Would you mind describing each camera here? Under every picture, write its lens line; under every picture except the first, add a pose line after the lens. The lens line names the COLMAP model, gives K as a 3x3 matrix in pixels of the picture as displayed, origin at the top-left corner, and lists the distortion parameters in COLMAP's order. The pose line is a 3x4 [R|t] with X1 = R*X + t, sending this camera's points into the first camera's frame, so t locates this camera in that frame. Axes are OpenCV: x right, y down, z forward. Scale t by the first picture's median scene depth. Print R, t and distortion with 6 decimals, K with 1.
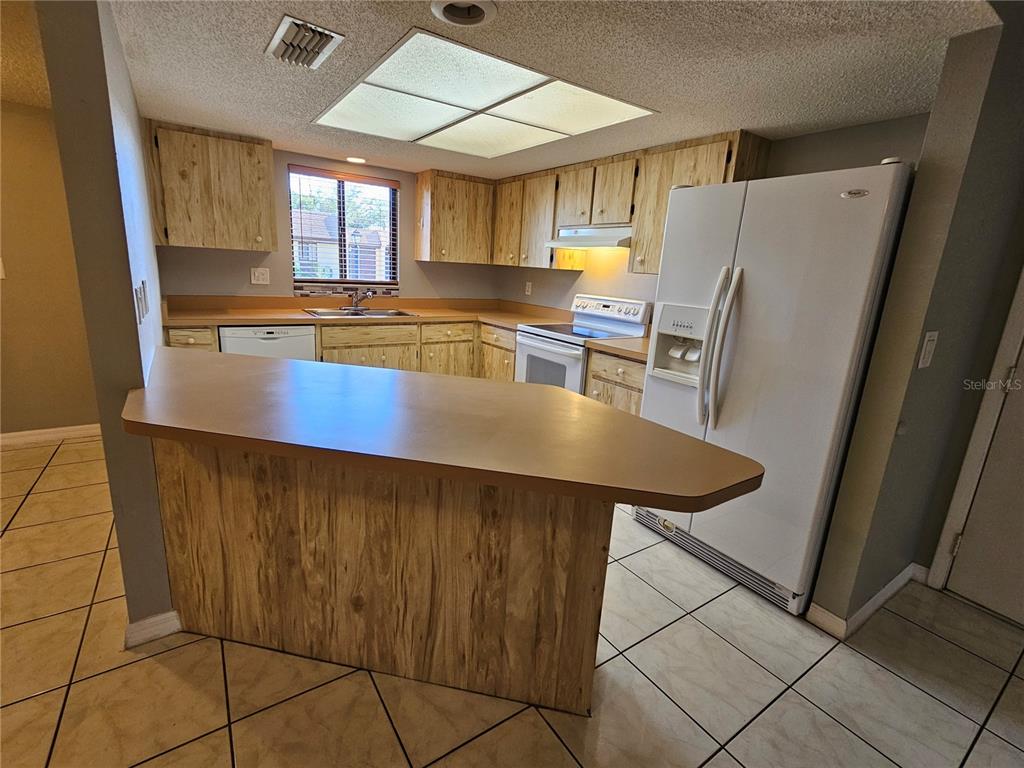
lens RADIAL K [[470.1, 0, 509.4], [0, 470.1, 379.5], [0, 0, 1]] dist [-0.002310, 0.002325]
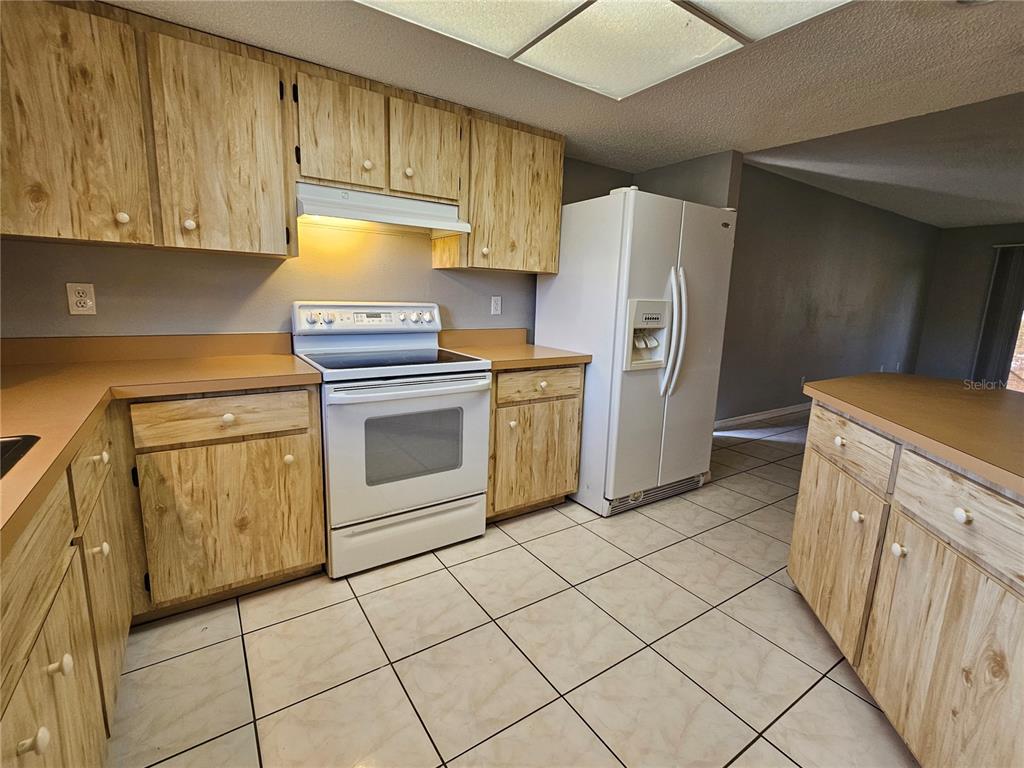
lens RADIAL K [[470.1, 0, 511.4], [0, 470.1, 377.9], [0, 0, 1]] dist [-0.002310, 0.002325]
pose [[0.000580, -0.233733, 0.972301, -0.434402], [0.200162, 0.952651, 0.228890, -0.173788], [-0.979763, 0.194485, 0.047337, 0.746777]]
